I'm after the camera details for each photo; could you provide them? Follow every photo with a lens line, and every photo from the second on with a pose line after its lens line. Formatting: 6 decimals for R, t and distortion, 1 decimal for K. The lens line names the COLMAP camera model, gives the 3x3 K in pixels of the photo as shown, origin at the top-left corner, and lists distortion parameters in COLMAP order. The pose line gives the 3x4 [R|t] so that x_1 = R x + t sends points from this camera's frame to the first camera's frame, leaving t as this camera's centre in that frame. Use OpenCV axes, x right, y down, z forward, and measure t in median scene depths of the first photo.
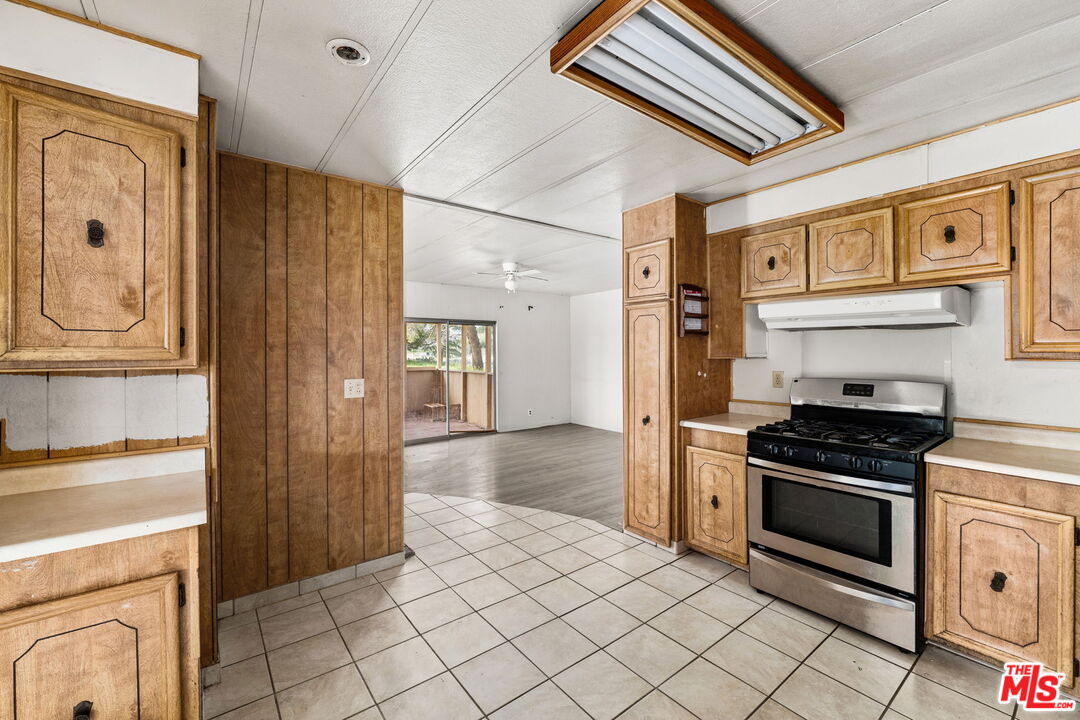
lens RADIAL K [[447.7, 0, 538.2], [0, 447.7, 352.3], [0, 0, 1]] dist [-0.009555, 0.000760]
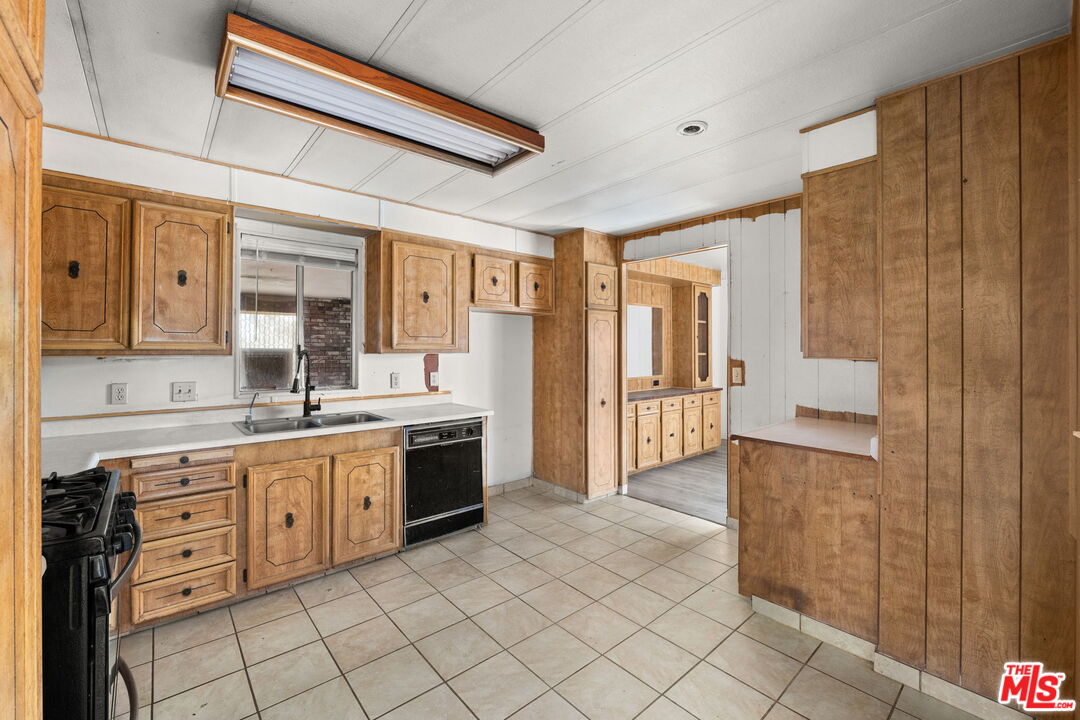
lens RADIAL K [[447.7, 0, 540.9], [0, 447.7, 345.7], [0, 0, 1]] dist [-0.009555, 0.000760]
pose [[-0.997117, 0.000565, -0.075871, 0.084352], [0.000976, 0.999985, -0.005379, 0.000680], [0.075867, -0.005437, -0.997103, 1.387651]]
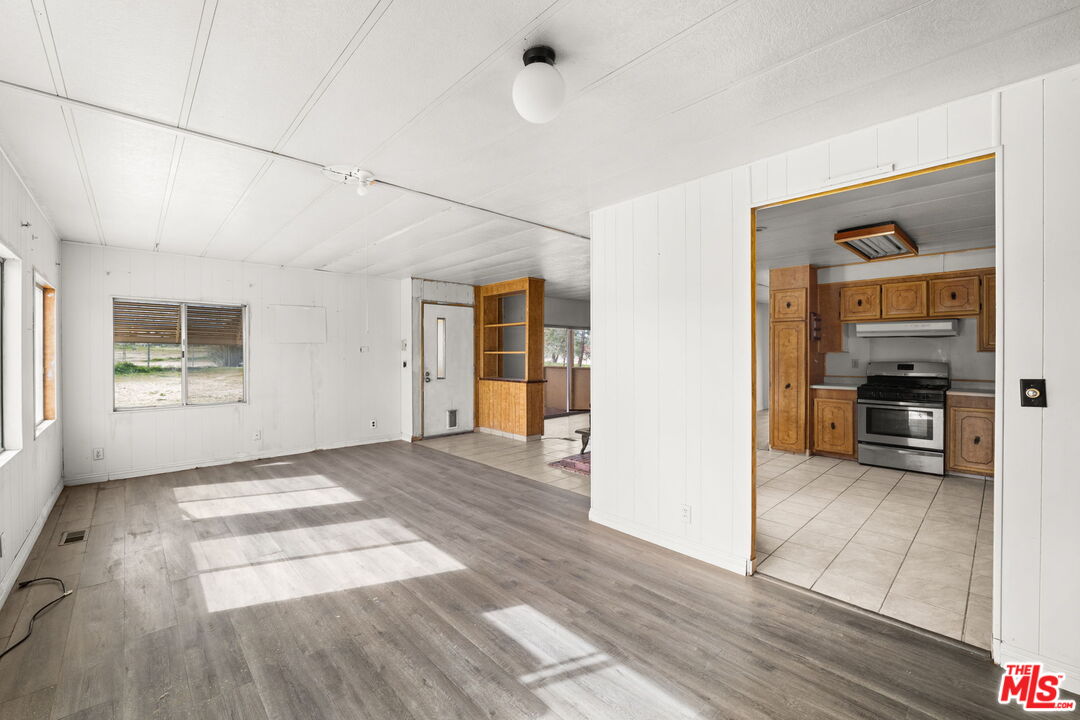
lens RADIAL K [[447.7, 0, 534.2], [0, 447.7, 355.7], [0, 0, 1]] dist [-0.009555, 0.000760]
pose [[0.994671, 0.000233, 0.103101, -1.164578], [-0.000918, 0.999978, 0.006595, 0.020579], [-0.103097, -0.006654, 0.994649, -0.839707]]
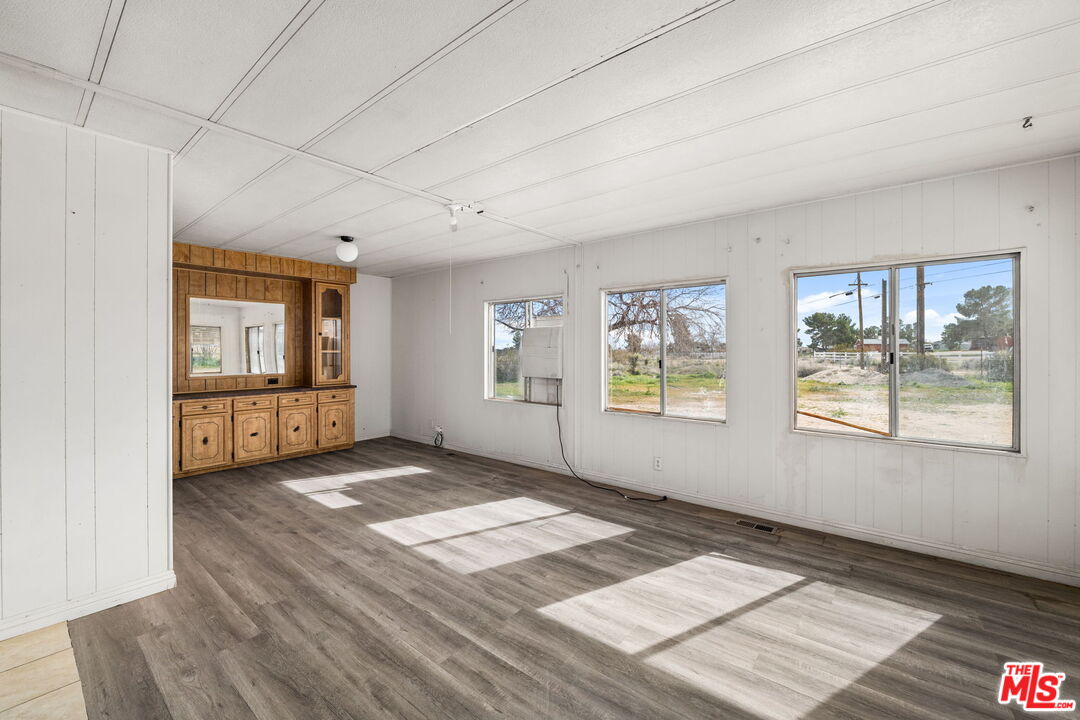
lens RADIAL K [[447.7, 0, 534.9], [0, 447.7, 350.6], [0, 0, 1]] dist [-0.009555, 0.000760]
pose [[-0.973180, 0.002458, -0.230034, -1.390337], [0.001274, 0.999985, 0.005296, 0.017485], [0.230043, 0.004861, -0.973168, 1.591121]]
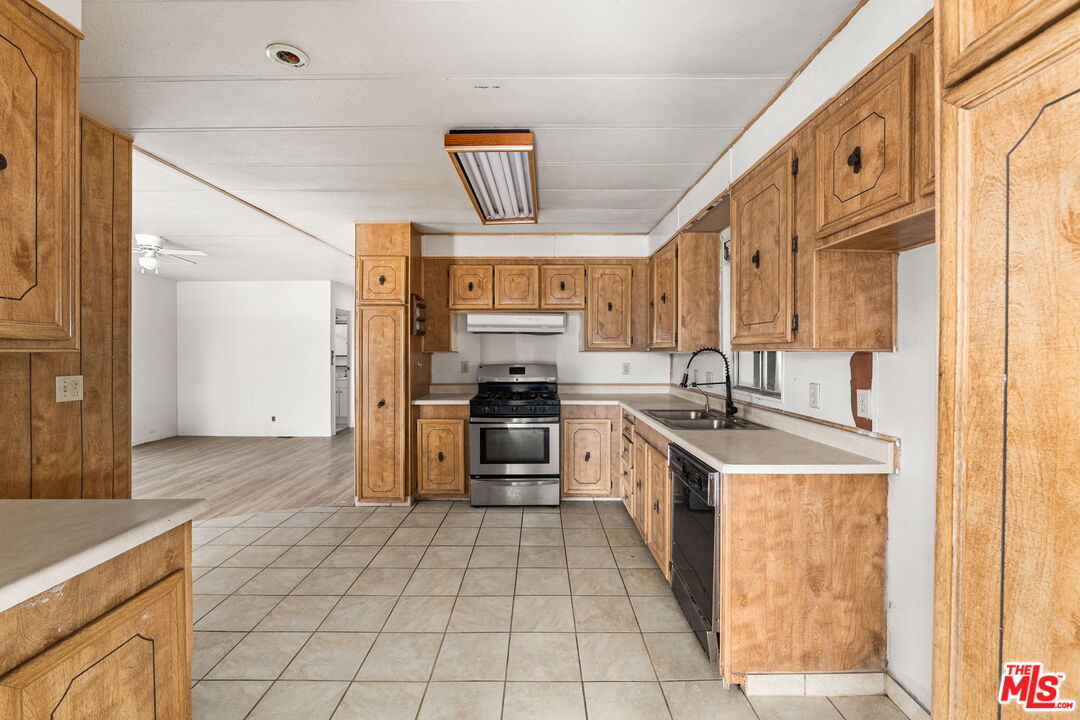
lens RADIAL K [[447.7, 0, 539.8], [0, 447.7, 354.2], [0, 0, 1]] dist [-0.009555, 0.000760]
pose [[0.606953, 0.001311, 0.794736, -0.539785], [-0.001918, 0.999998, -0.000185, 0.022872], [-0.794735, -0.001412, 0.606955, -0.073959]]
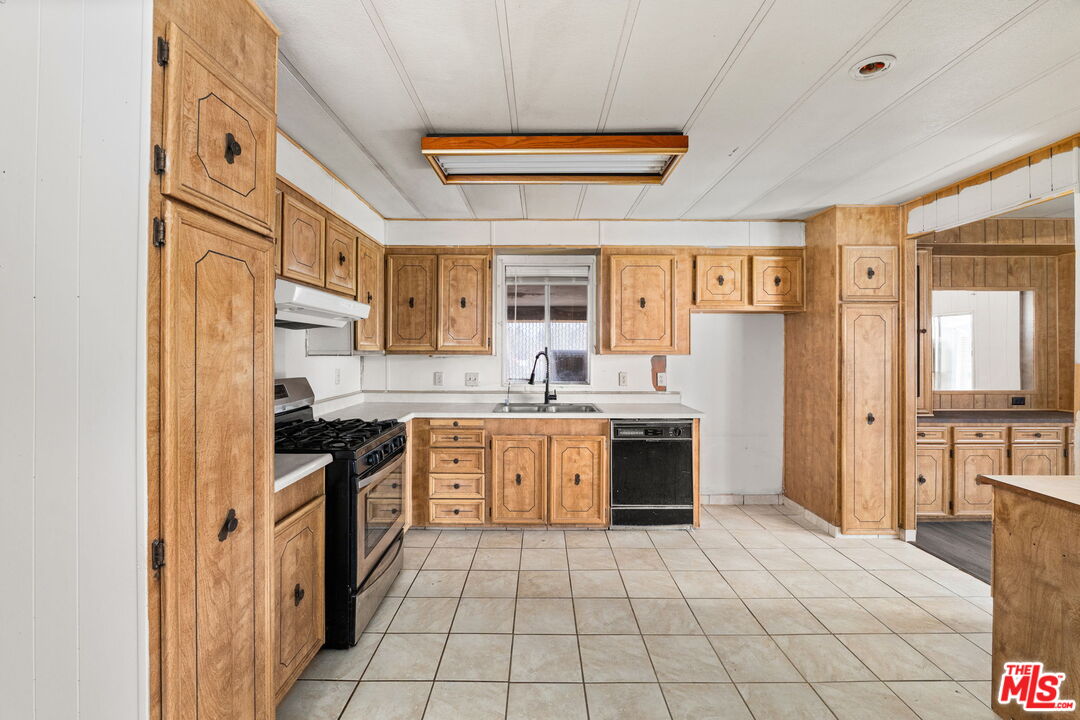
lens RADIAL K [[447.7, 0, 547.6], [0, 447.7, 348.8], [0, 0, 1]] dist [-0.009555, 0.000760]
pose [[-0.809025, 0.000477, 0.587774, -0.254357], [-0.000119, 1.000000, -0.000975, -0.001582], [-0.587774, -0.000859, -0.809025, 1.375382]]
